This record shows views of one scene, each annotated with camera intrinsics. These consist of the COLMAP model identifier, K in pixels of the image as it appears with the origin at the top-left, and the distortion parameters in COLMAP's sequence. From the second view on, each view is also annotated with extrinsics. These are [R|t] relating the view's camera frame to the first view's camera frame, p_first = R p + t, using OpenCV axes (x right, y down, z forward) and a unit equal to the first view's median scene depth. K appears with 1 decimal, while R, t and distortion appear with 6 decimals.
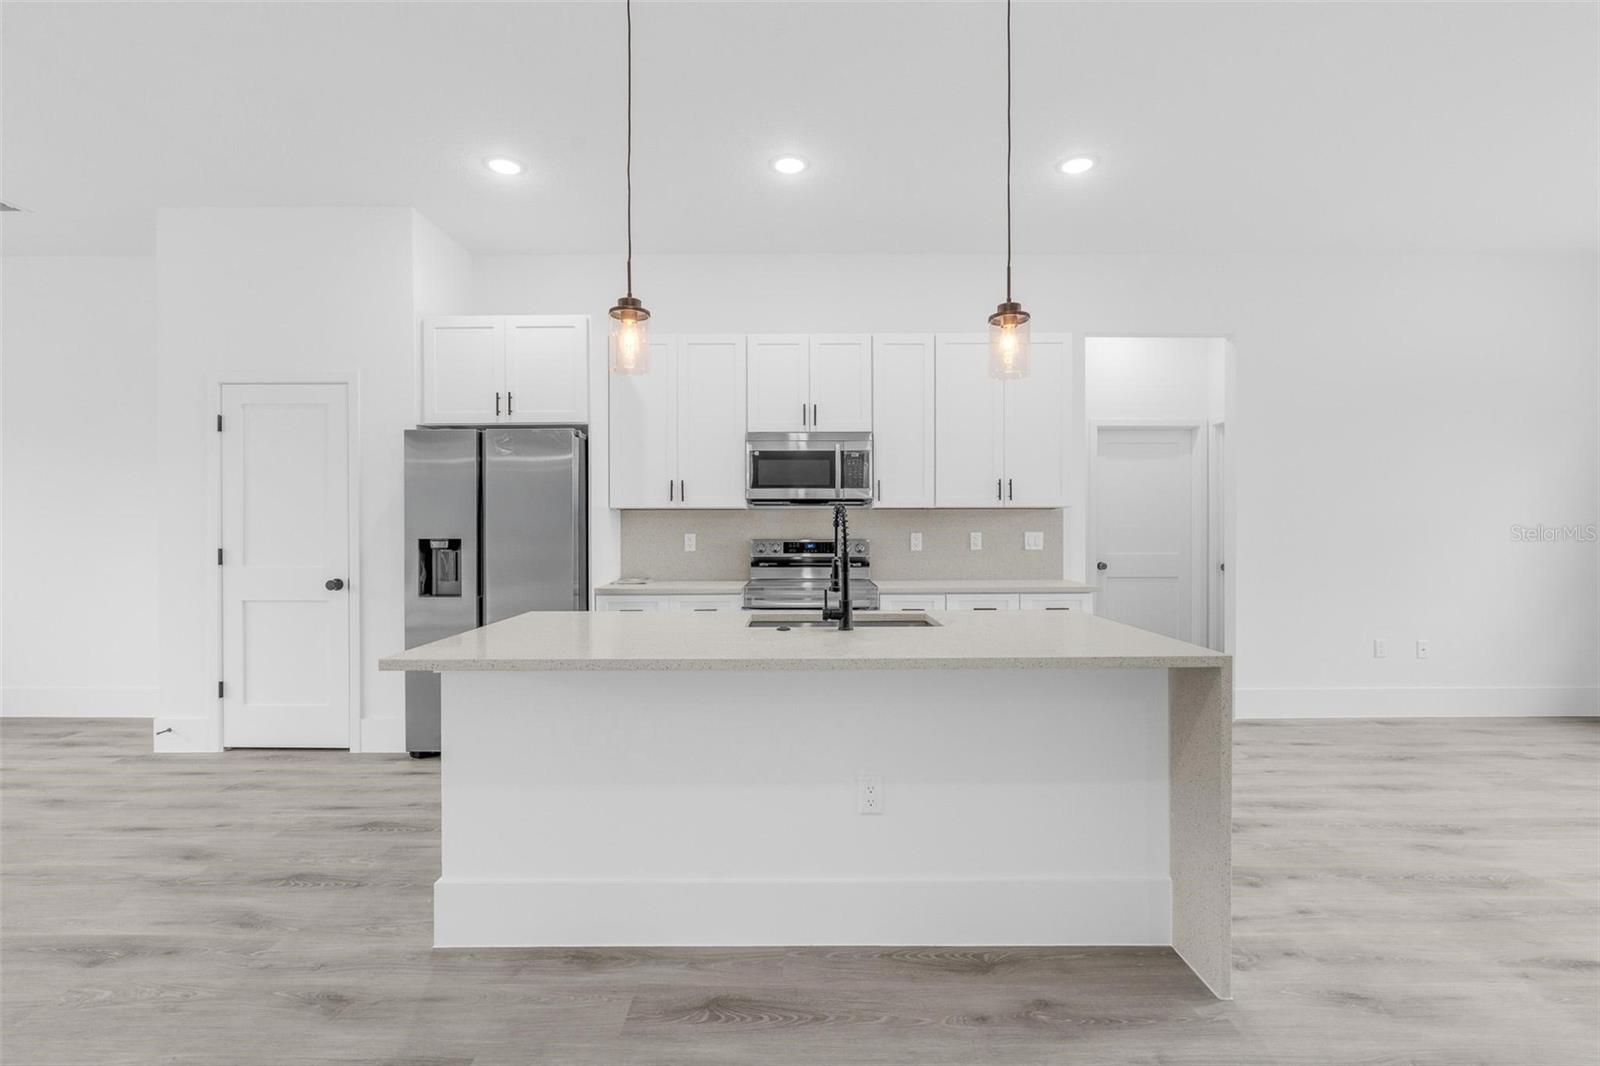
lens RADIAL K [[723.3, 0, 802.6], [0, 723.3, 539.1], [0, 0, 1]] dist [-0.012608, 0.004038]
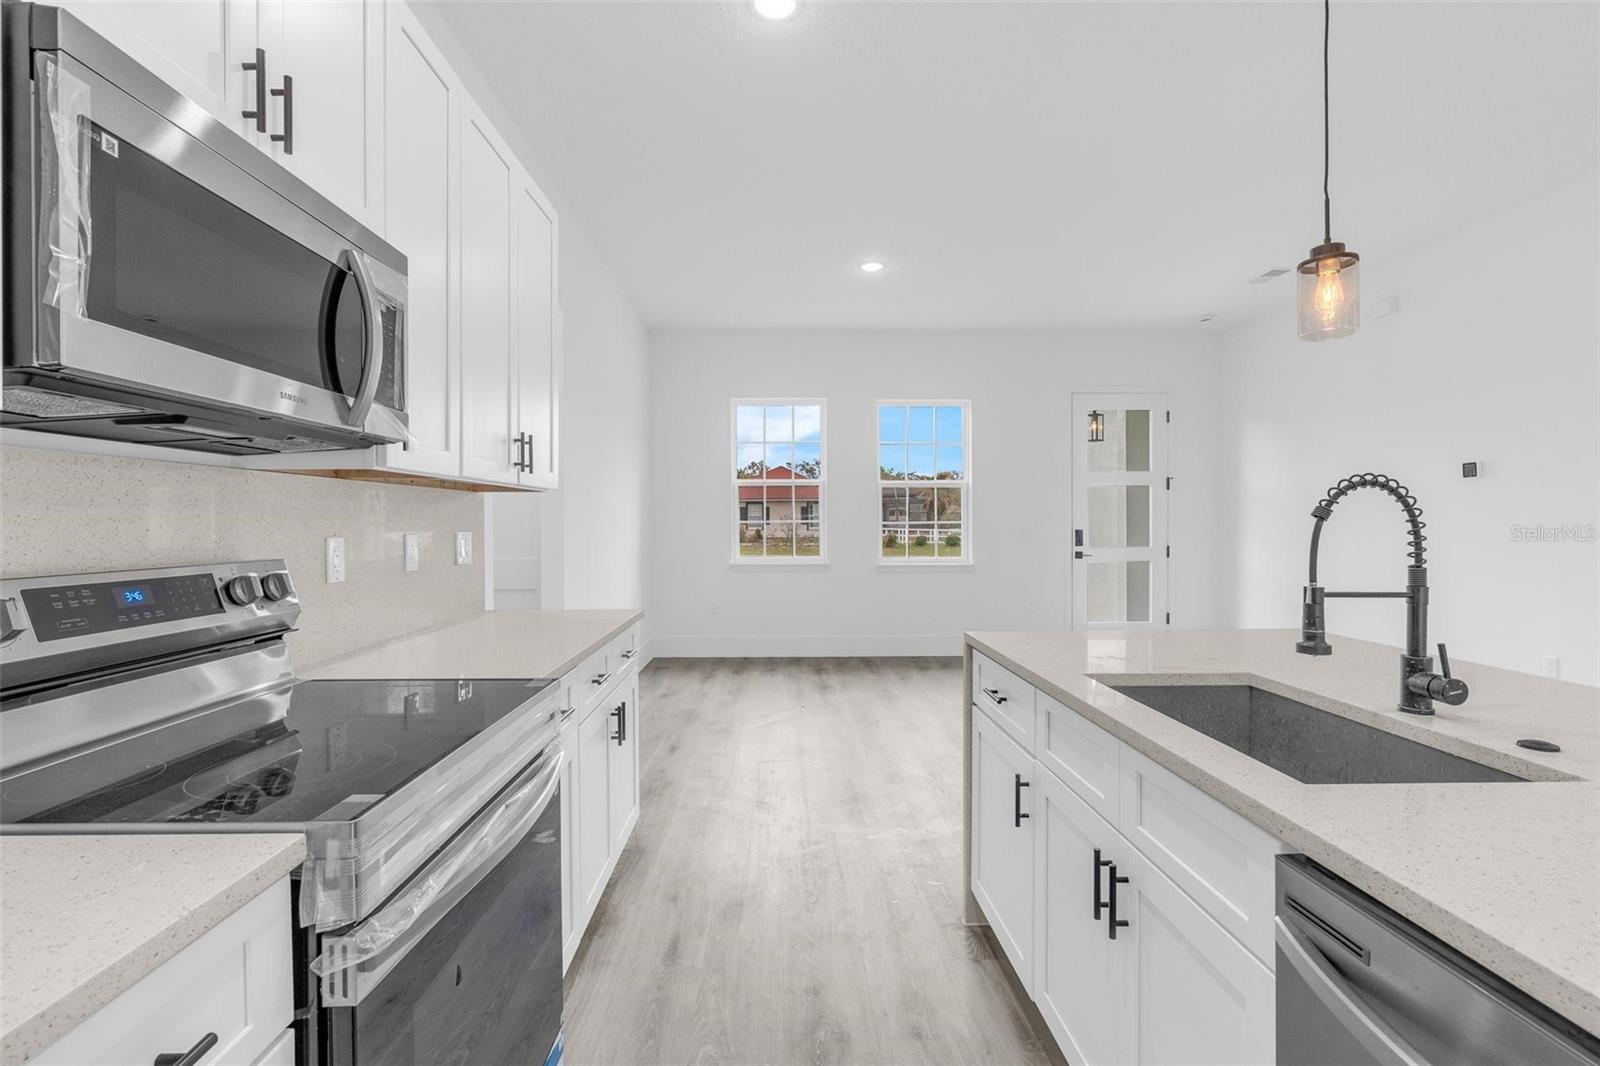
lens RADIAL K [[723.3, 0, 783.5], [0, 723.3, 529.1], [0, 0, 1]] dist [-0.012608, 0.004038]
pose [[-0.012499, -0.007493, 0.999894, -0.324822], [0.019393, 0.999782, 0.007734, -0.015421], [-0.999734, 0.019488, -0.012351, 1.024373]]
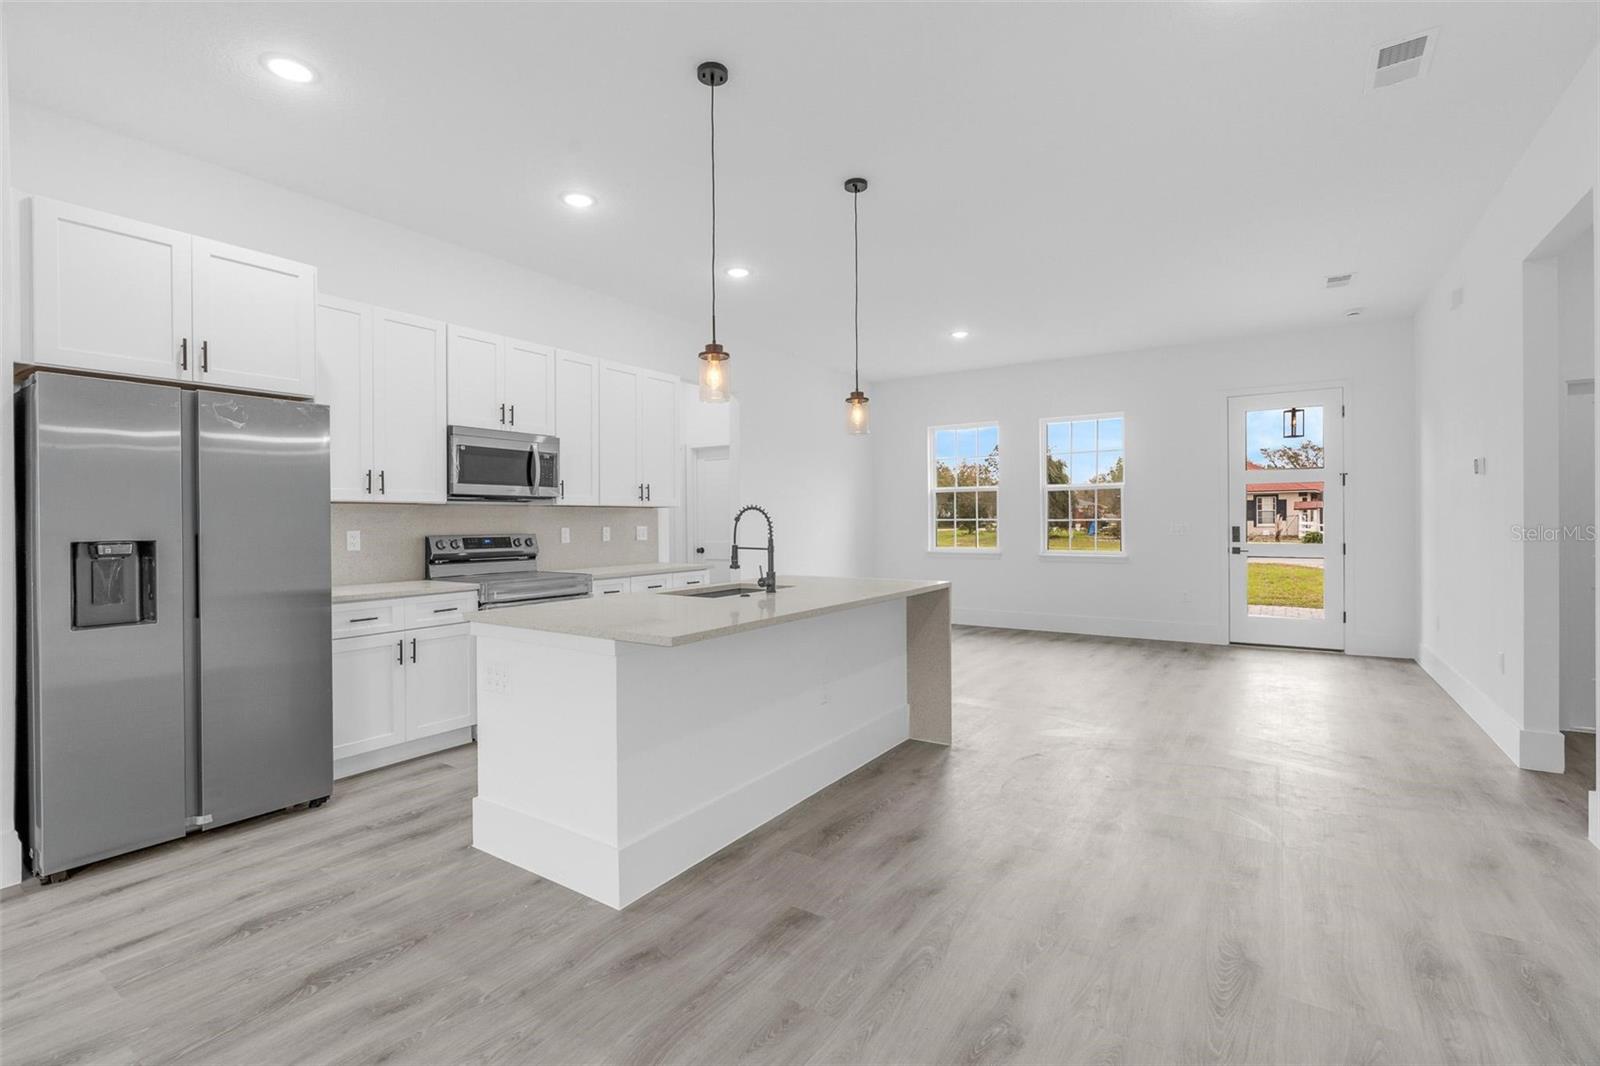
lens RADIAL K [[723.3, 0, 790.2], [0, 723.3, 527.5], [0, 0, 1]] dist [-0.012608, 0.004038]
pose [[0.562474, -0.008947, 0.826767, -0.777684], [0.019069, 0.999816, -0.002153, 0.000602], [-0.826595, 0.016977, 0.562541, 0.104914]]
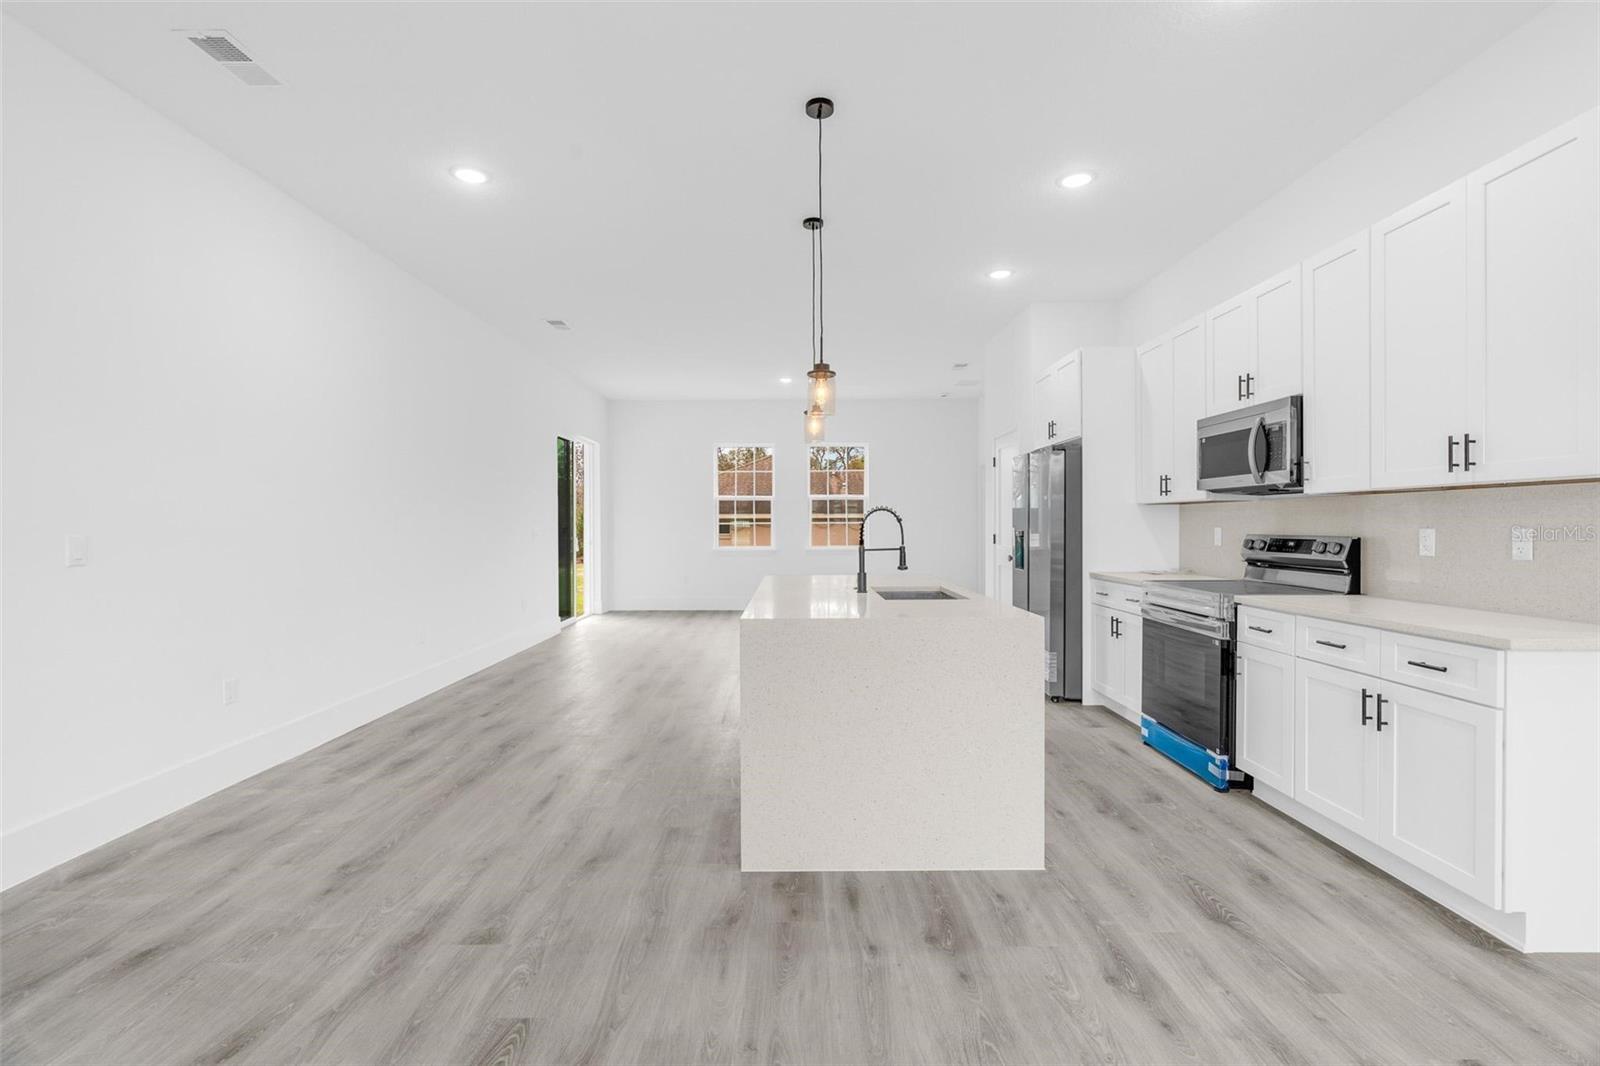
lens RADIAL K [[723.3, 0, 794.5], [0, 723.3, 529.8], [0, 0, 1]] dist [-0.012608, 0.004038]
pose [[-0.003021, 0.008278, -0.999961, 1.067698], [-0.011978, 0.999894, 0.008313, -0.007834], [0.999924, 0.012002, -0.002922, 0.600808]]
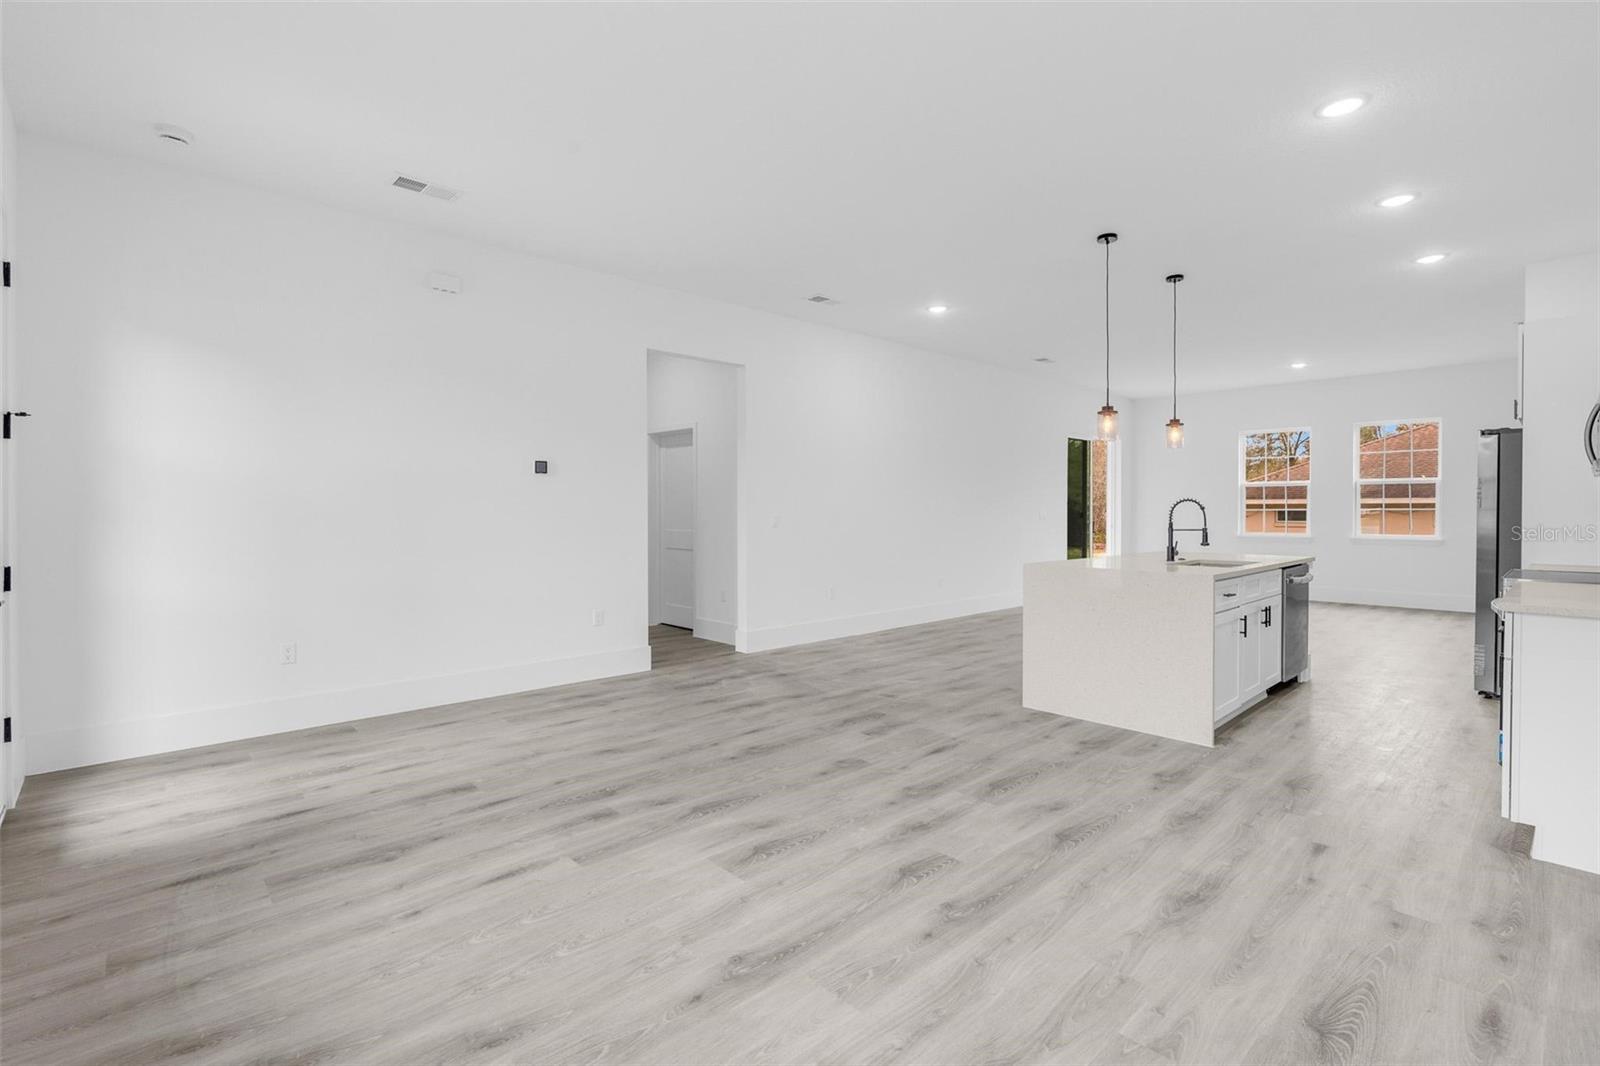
lens RADIAL K [[723.3, 0, 787.7], [0, 723.3, 519.1], [0, 0, 1]] dist [-0.012608, 0.004038]
pose [[-0.739034, 0.008586, -0.673613, 1.529511], [-0.009191, 0.999697, 0.022825, -0.017393], [0.673605, 0.023060, -0.738732, 1.225163]]
